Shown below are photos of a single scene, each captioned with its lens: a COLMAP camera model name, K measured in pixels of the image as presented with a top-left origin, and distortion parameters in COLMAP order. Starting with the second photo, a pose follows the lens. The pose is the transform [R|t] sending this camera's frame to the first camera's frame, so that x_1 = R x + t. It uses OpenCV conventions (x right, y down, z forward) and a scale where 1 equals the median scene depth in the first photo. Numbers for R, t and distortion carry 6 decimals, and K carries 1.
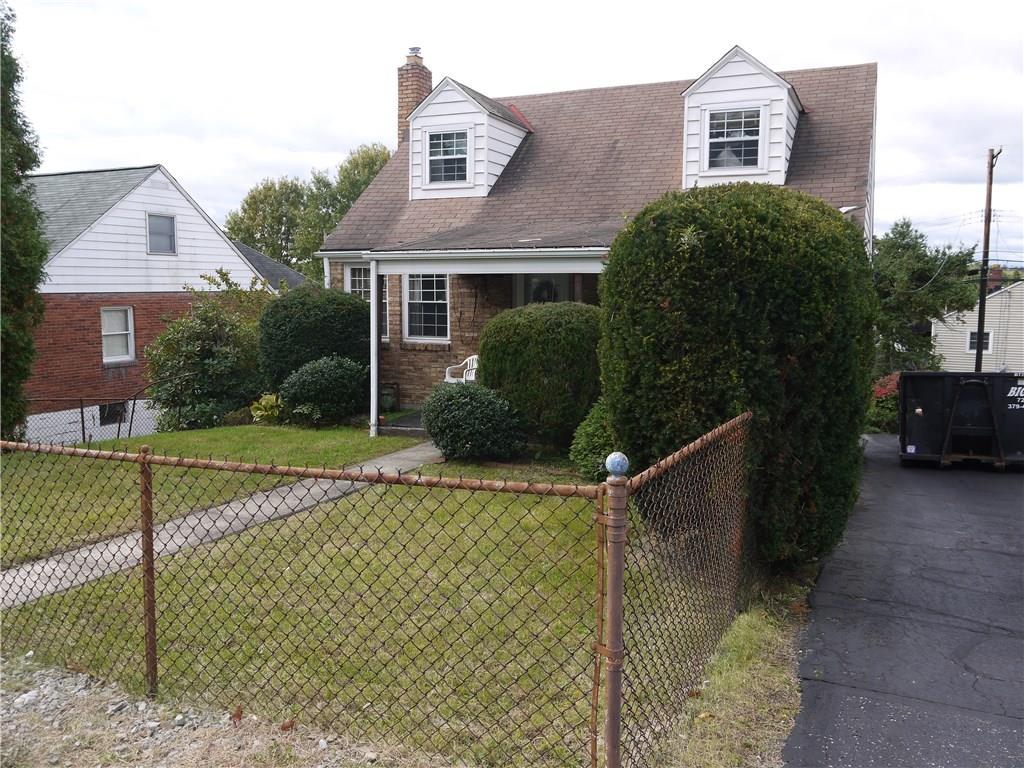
lens RADIAL K [[845.9, 0, 512.0], [0, 845.9, 384.0], [0, 0, 1]] dist [-0.013960, -0.008049]
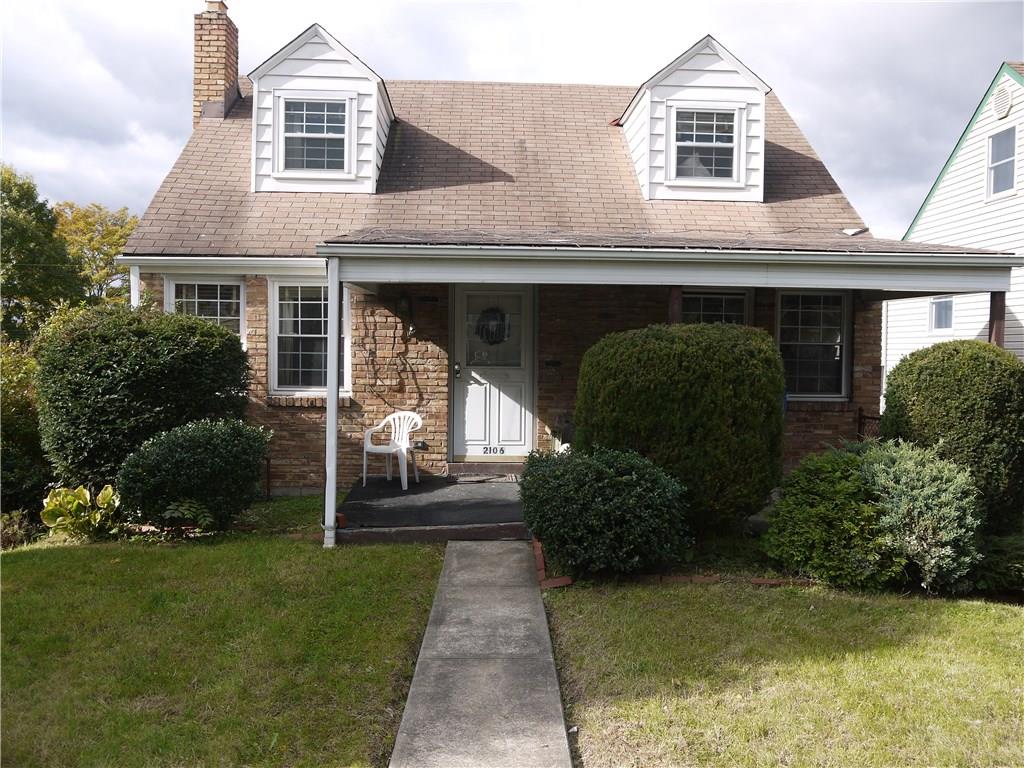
lens RADIAL K [[845.9, 0, 512.0], [0, 845.9, 384.0], [0, 0, 1]] dist [-0.013960, -0.008049]
pose [[0.894421, -0.012633, 0.447048, -0.282533], [0.044542, 0.997147, -0.060939, -0.010382], [-0.445003, 0.074418, 0.892432, 0.350892]]
